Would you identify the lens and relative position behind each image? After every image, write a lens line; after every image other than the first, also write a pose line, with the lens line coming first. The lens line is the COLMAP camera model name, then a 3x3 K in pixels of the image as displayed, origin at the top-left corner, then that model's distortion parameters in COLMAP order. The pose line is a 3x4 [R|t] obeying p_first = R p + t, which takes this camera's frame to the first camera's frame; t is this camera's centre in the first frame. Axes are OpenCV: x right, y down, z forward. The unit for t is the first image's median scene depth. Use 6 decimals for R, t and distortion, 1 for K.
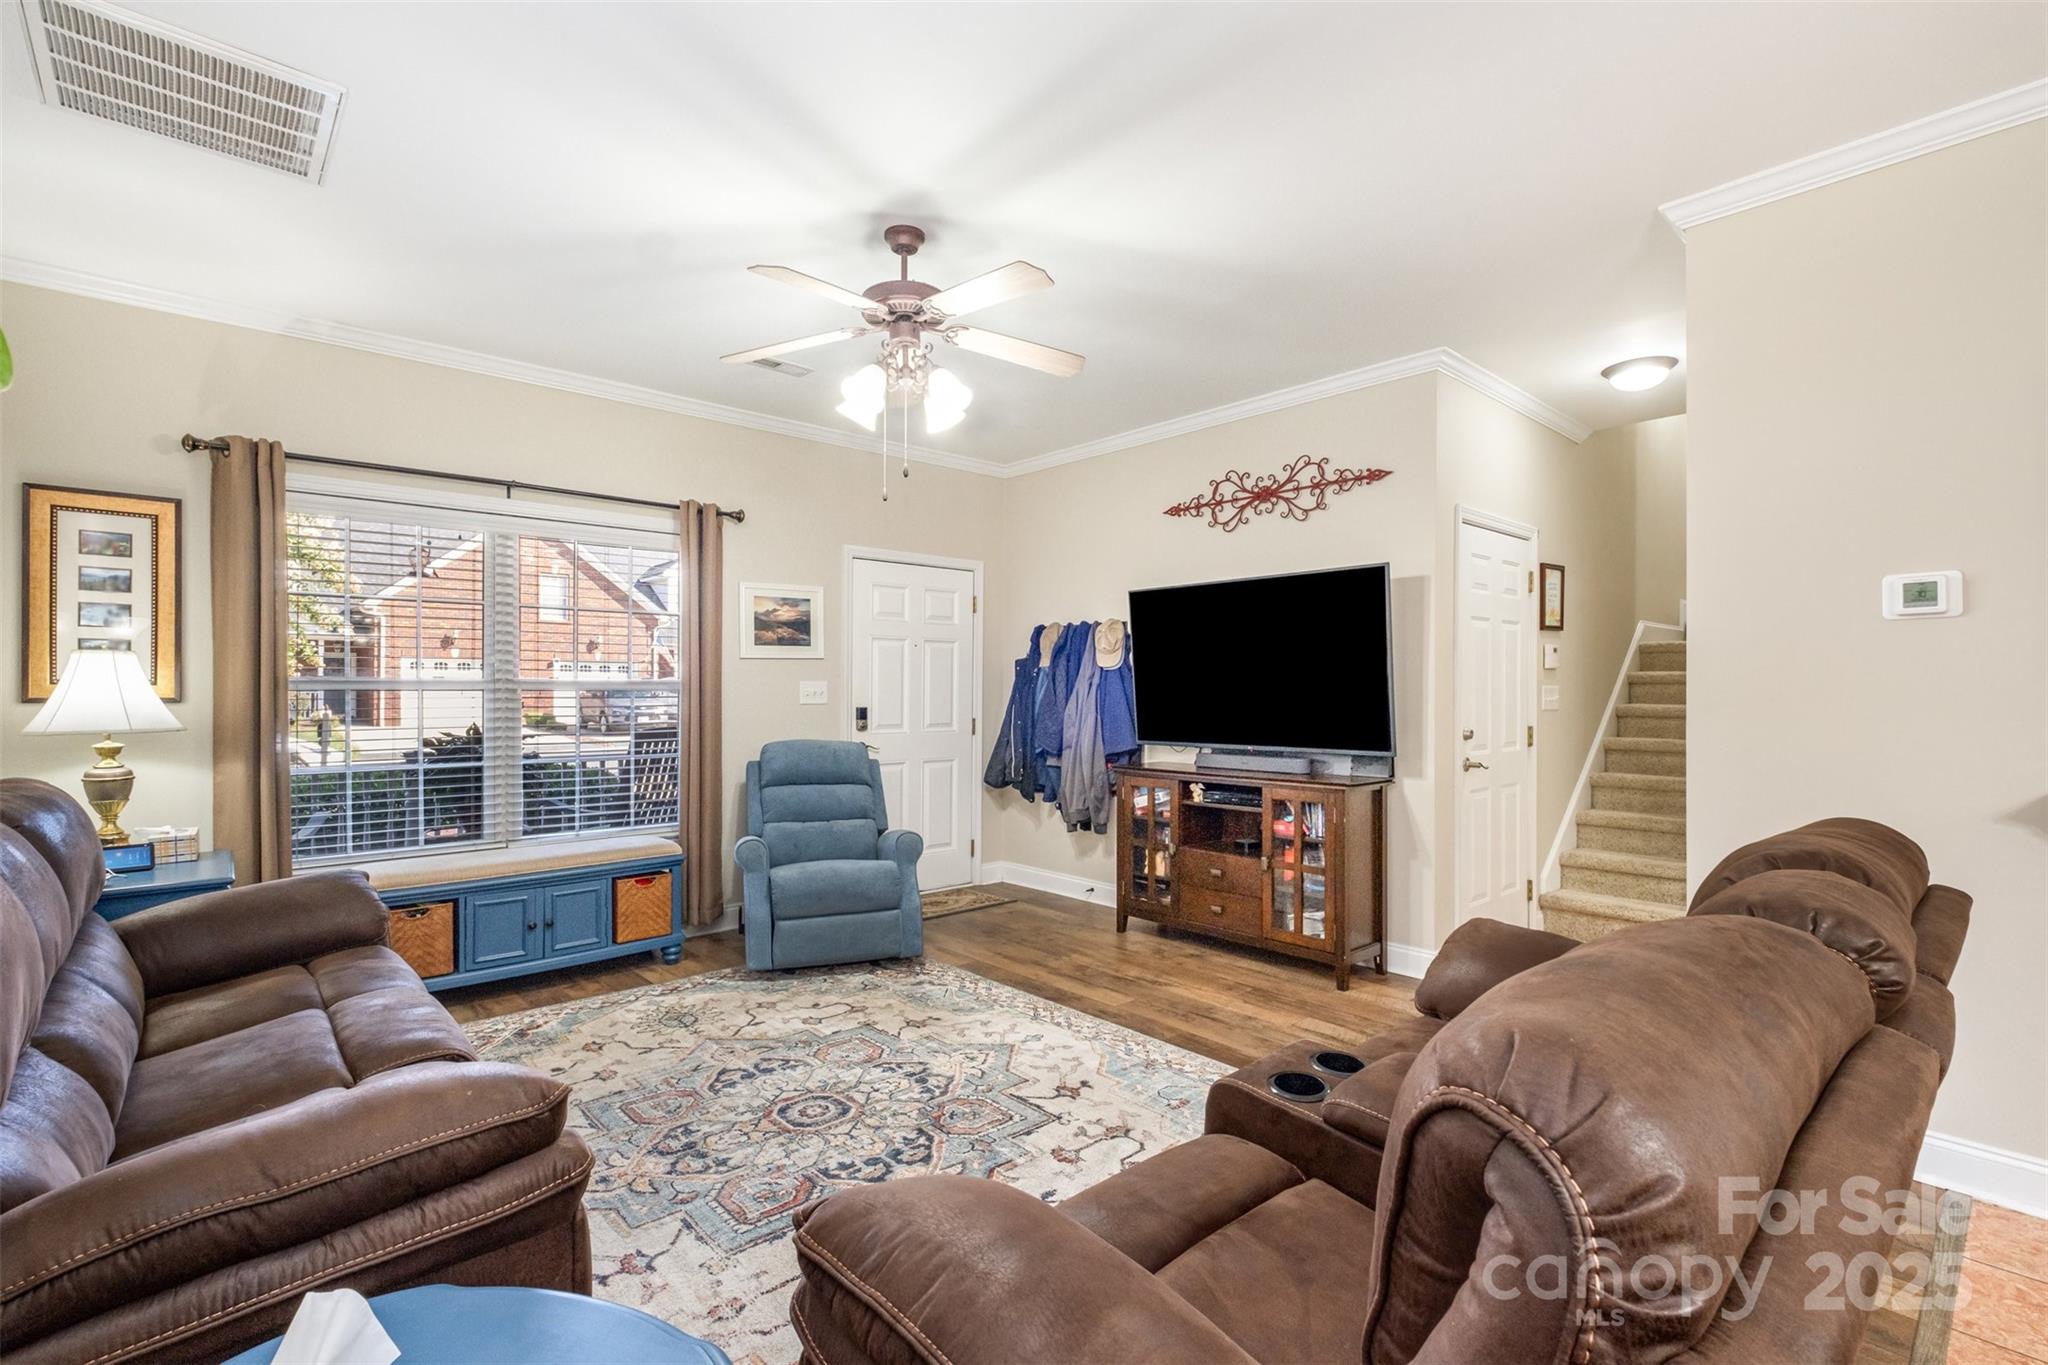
lens RADIAL K [[924.1, 0, 1007.5], [0, 924.1, 692.2], [0, 0, 1]] dist [0.000743, -0.000054]
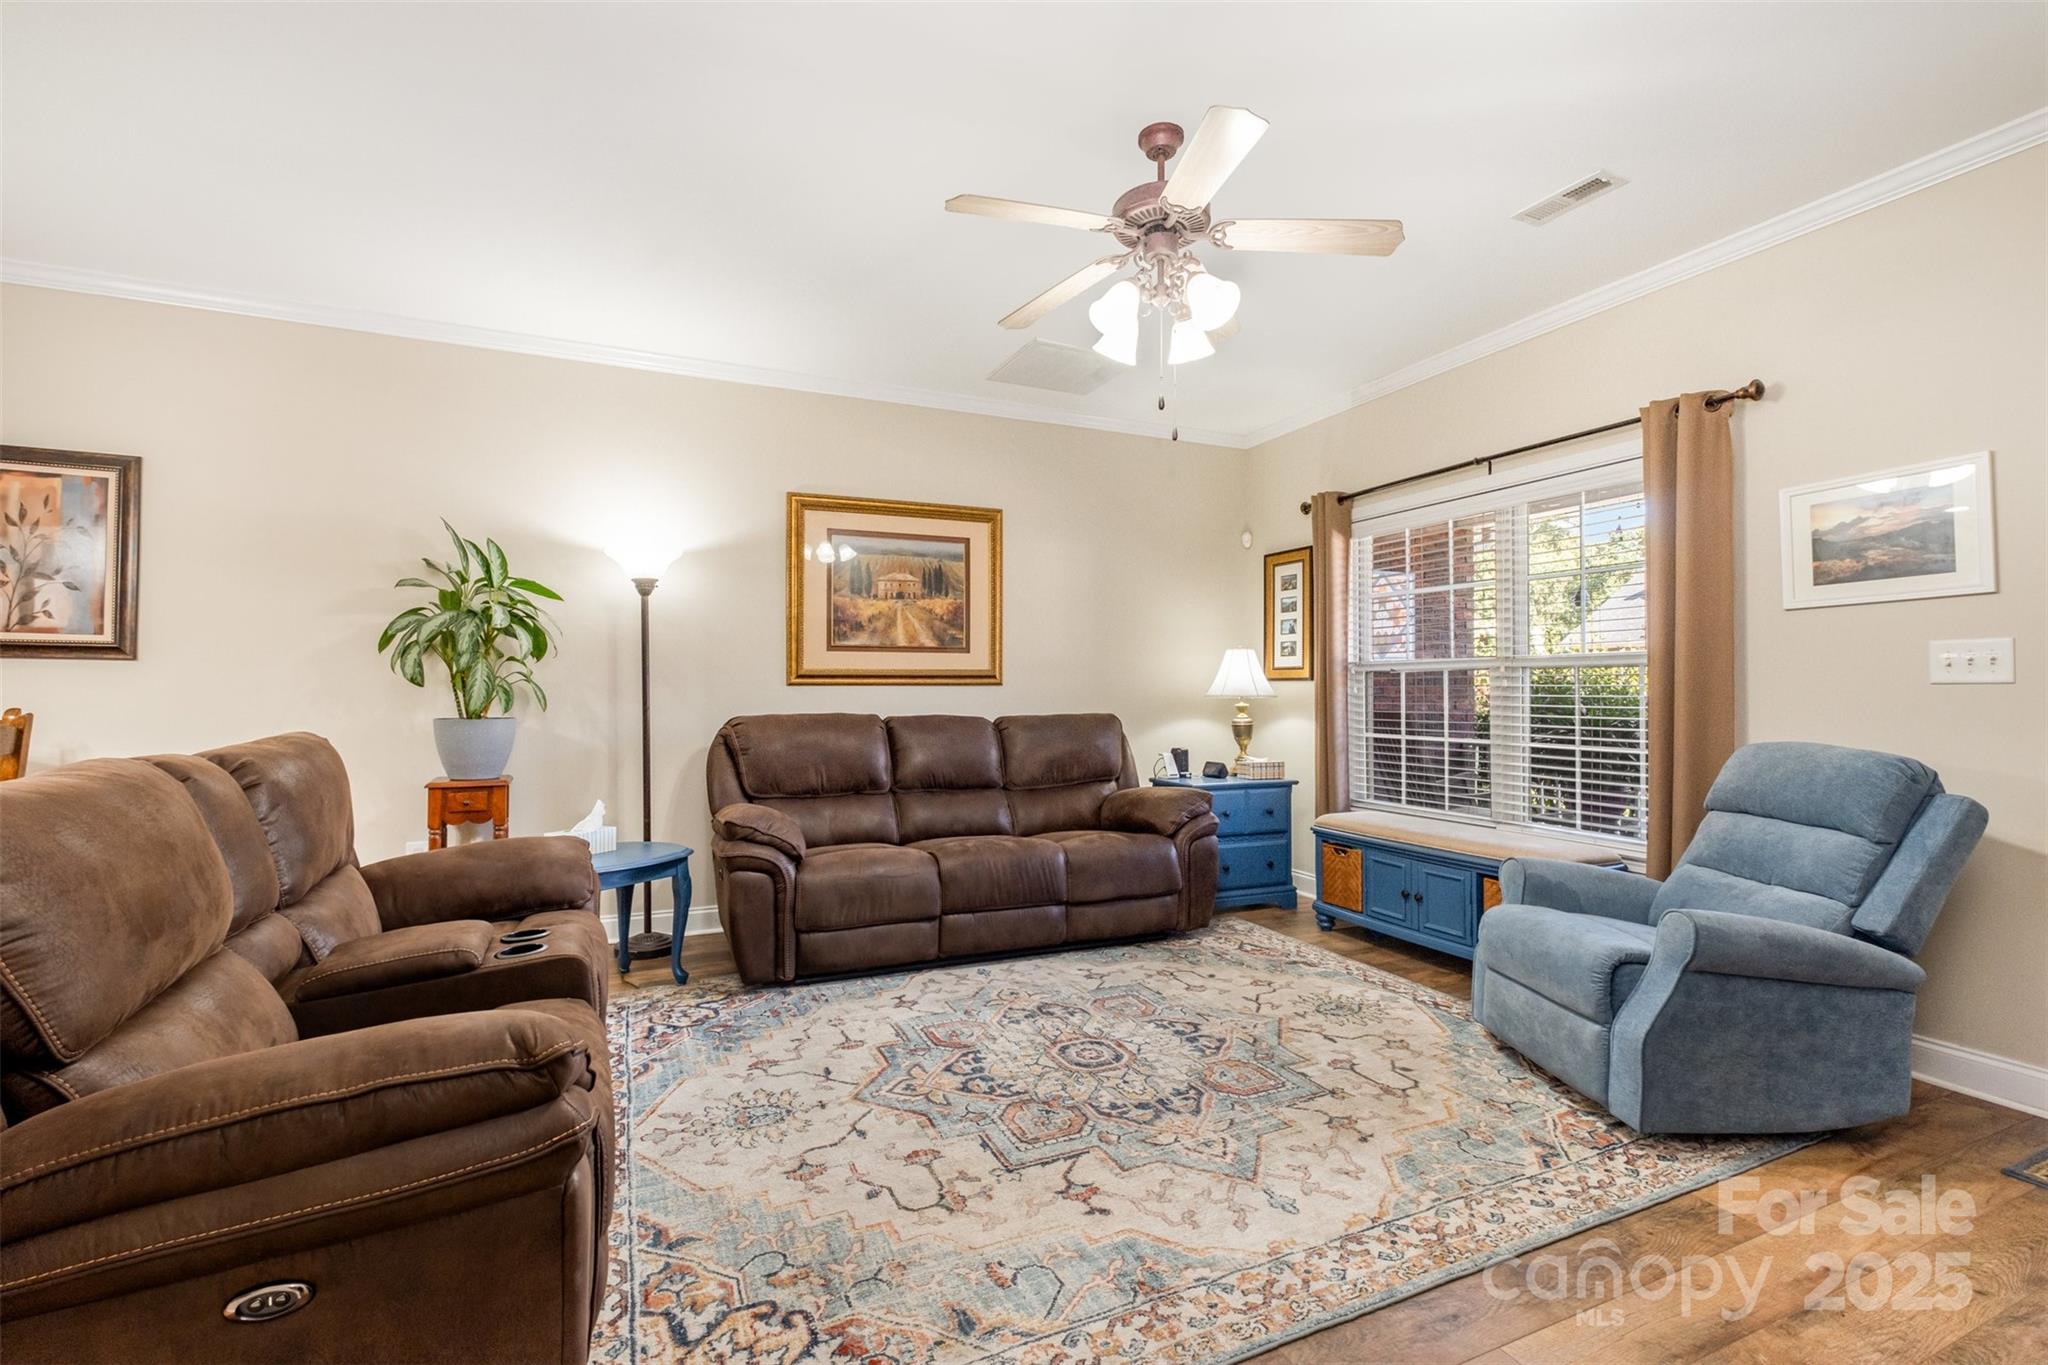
lens RADIAL K [[894.7, 0, 1013.4], [0, 894.7, 675.8], [0, 0, 1]] dist [-0.002111, -0.000258]
pose [[-0.296462, -0.016706, -0.954899, 0.679581], [-0.003946, 0.999860, -0.016268, 0.030594], [0.955037, -0.001054, -0.296486, 1.031650]]
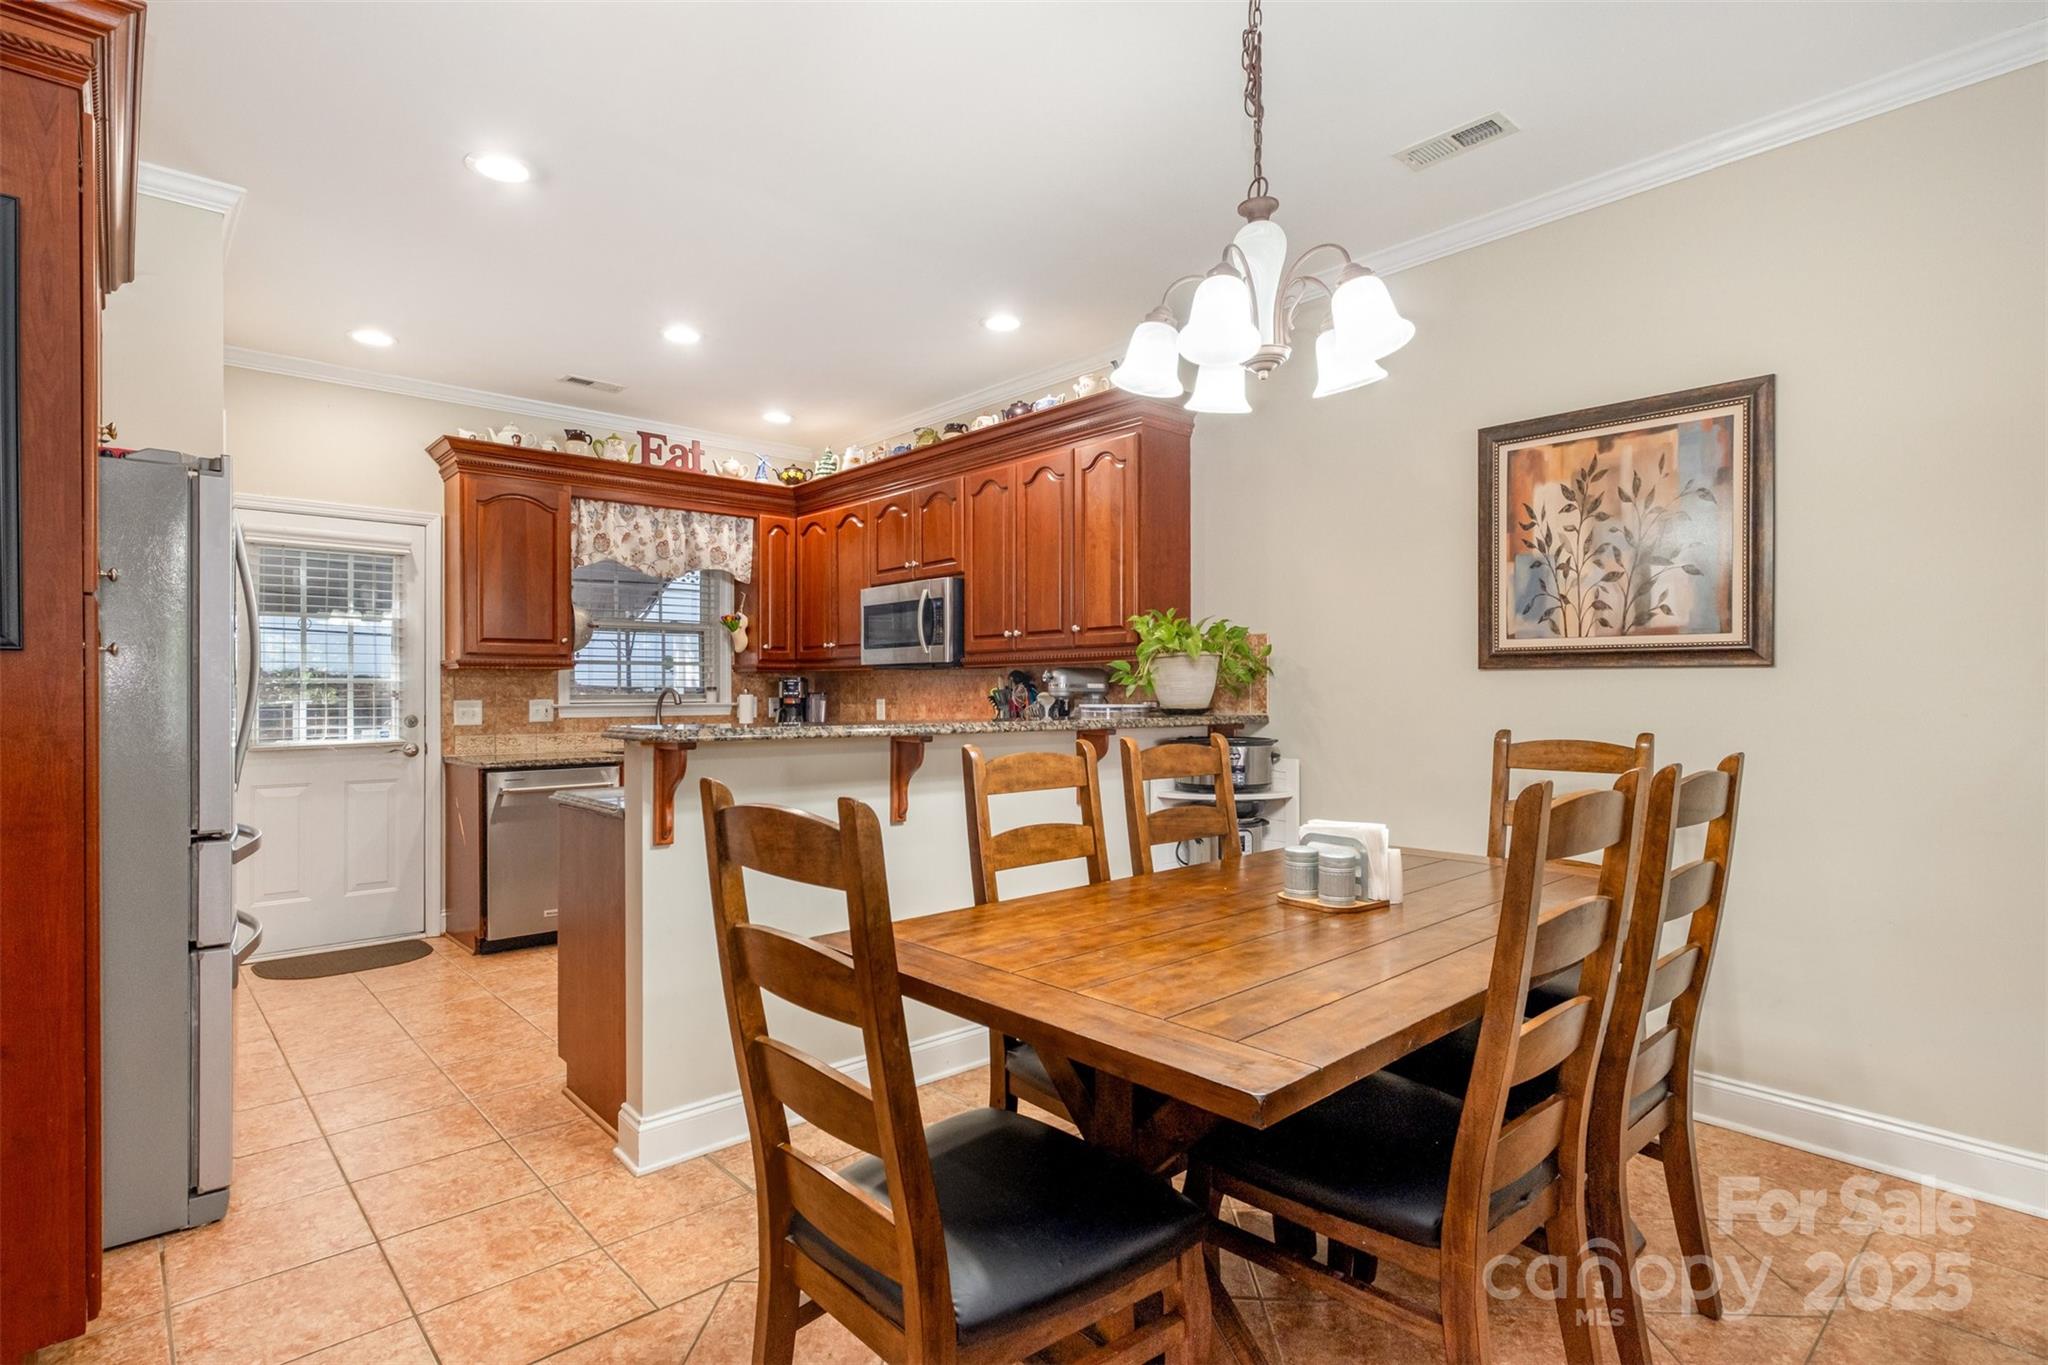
lens RADIAL K [[1016.6, 0, 997.9], [0, 1016.6, 690.2], [0, 0, 1]] dist [-0.001725, -0.000228]
pose [[-0.999995, 0.000402, 0.003040, 0.617722], [0.000409, 0.999997, 0.002258, 0.016125], [-0.003039, 0.002259, -0.999993, 0.568670]]
